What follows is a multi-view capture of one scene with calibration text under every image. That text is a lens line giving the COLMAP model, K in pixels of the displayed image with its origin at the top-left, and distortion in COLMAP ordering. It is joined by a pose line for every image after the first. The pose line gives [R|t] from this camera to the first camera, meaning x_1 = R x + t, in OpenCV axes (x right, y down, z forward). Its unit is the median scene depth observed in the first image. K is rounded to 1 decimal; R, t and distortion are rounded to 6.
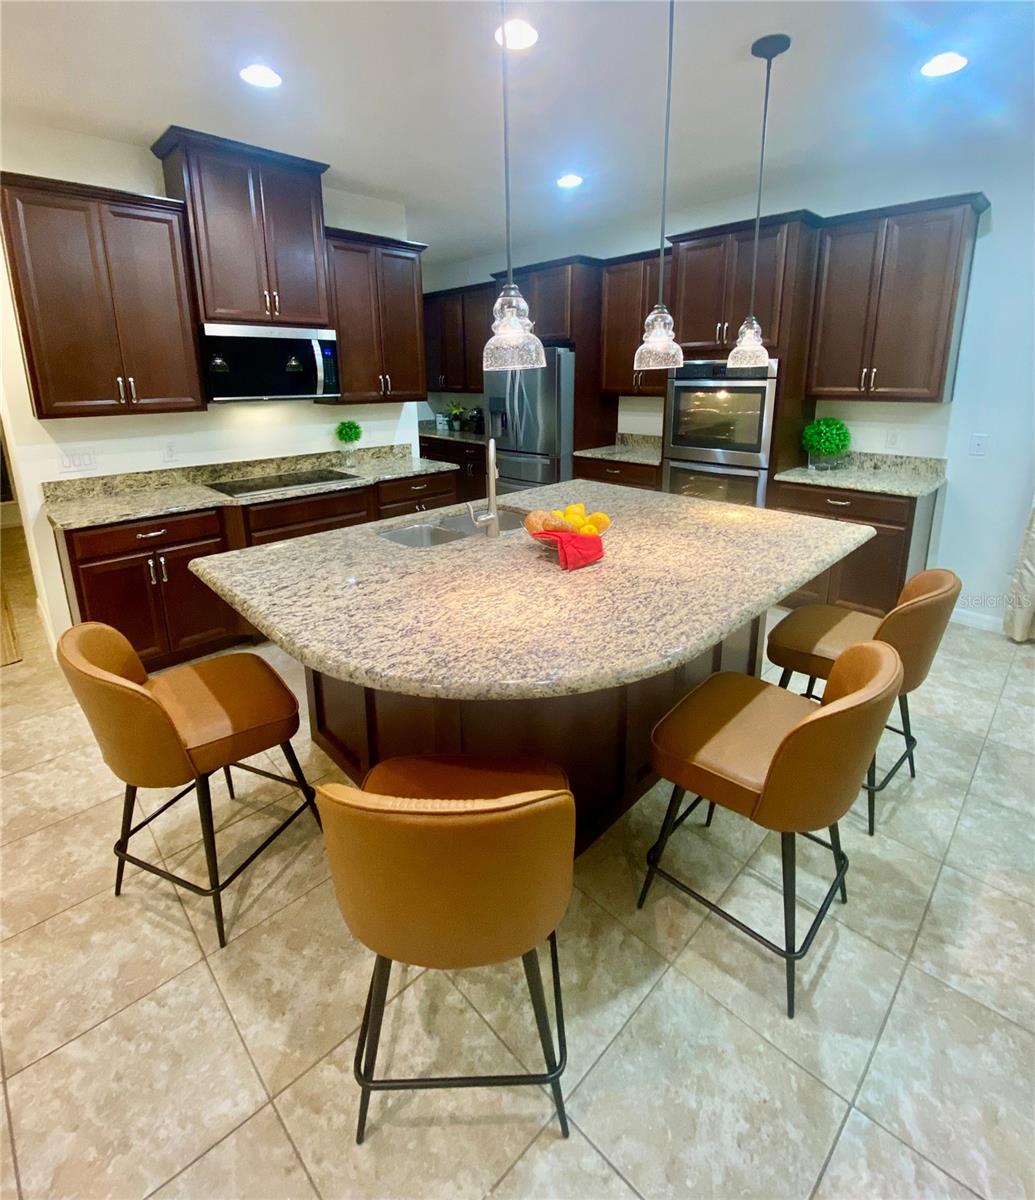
lens RADIAL K [[548.4, 0, 518.4], [0, 548.4, 501.1], [0, 0, 1]] dist [0.001083, -0.014330]
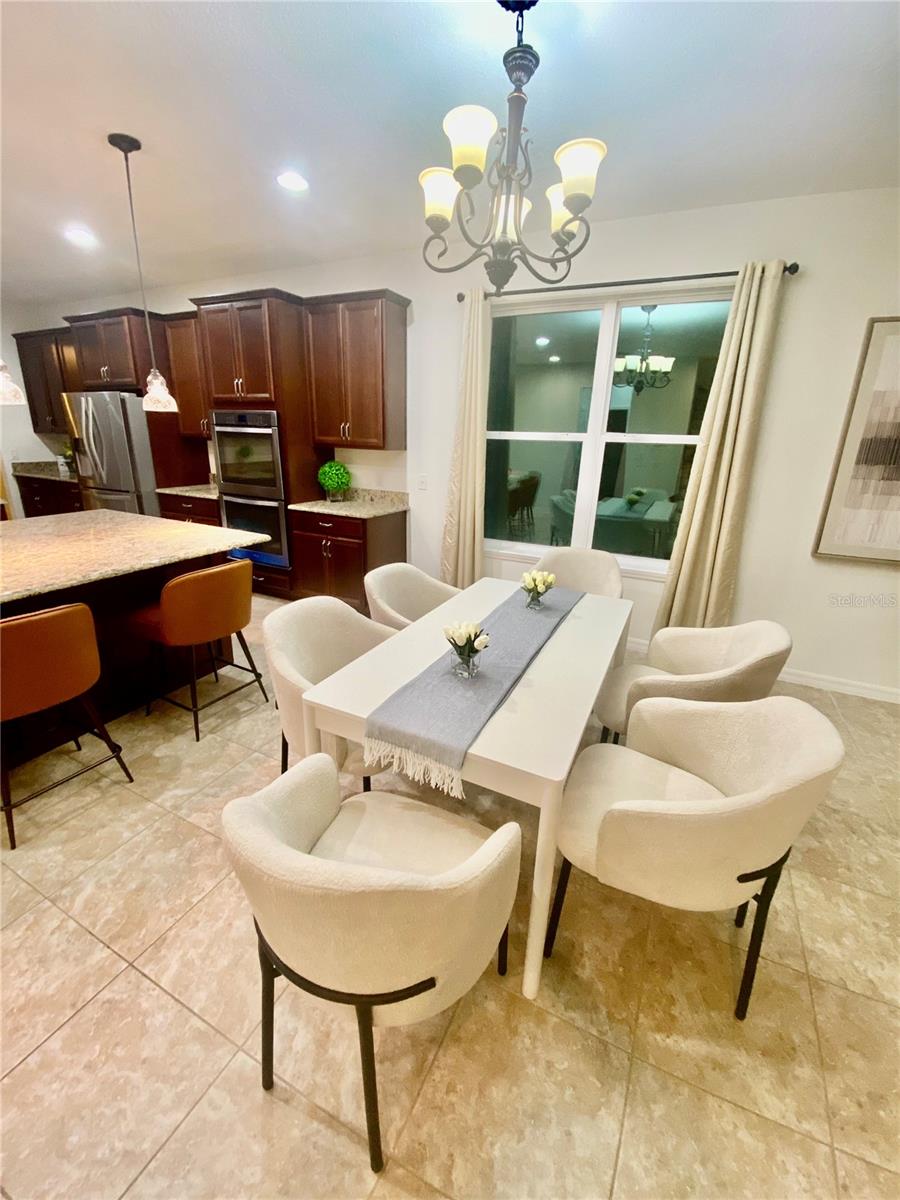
lens RADIAL K [[480.8, 0, 448.9], [0, 480.8, 592.9], [0, 0, 1]] dist [0.023229, -0.022414]
pose [[0.950647, -0.057304, 0.304938, 0.460158], [0.029045, 0.994917, 0.096417, 0.058023], [-0.308913, -0.082801, 0.947479, -0.204190]]
